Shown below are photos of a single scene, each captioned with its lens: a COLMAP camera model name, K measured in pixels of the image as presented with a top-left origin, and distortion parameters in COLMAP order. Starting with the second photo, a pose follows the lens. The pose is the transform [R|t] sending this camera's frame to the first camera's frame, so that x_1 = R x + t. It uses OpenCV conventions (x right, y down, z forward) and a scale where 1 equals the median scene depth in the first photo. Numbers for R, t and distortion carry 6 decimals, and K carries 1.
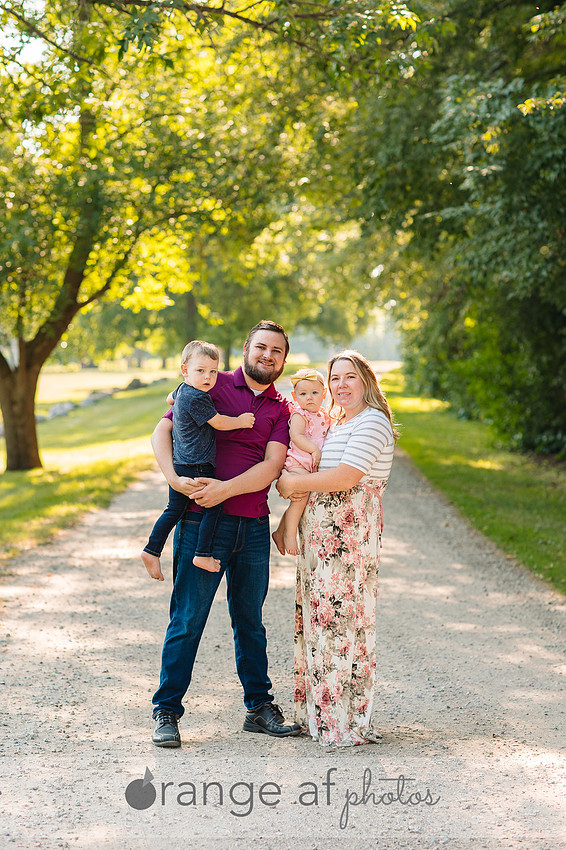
lens RADIAL K [[2317.2, 0, 283.0], [0, 2317.2, 425.0], [0, 0, 1]] dist [0.134938, 0.857670]
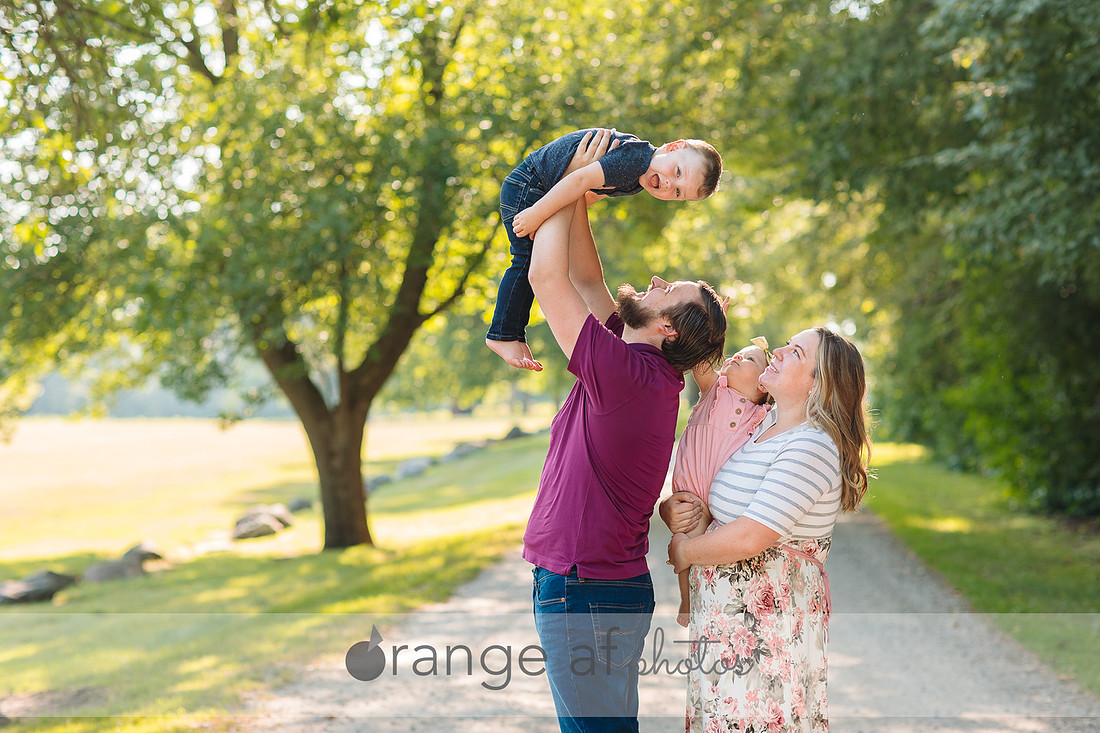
lens RADIAL K [[2715.6, 0, 550.0], [0, 2715.6, 366.5], [0, 0, 1]] dist [0.025334, 0.352765]
pose [[0.998174, -0.014669, -0.058595, 0.001665], [0.011961, 0.998856, -0.046301, 0.003732], [0.059207, 0.045515, 0.997208, 0.196398]]
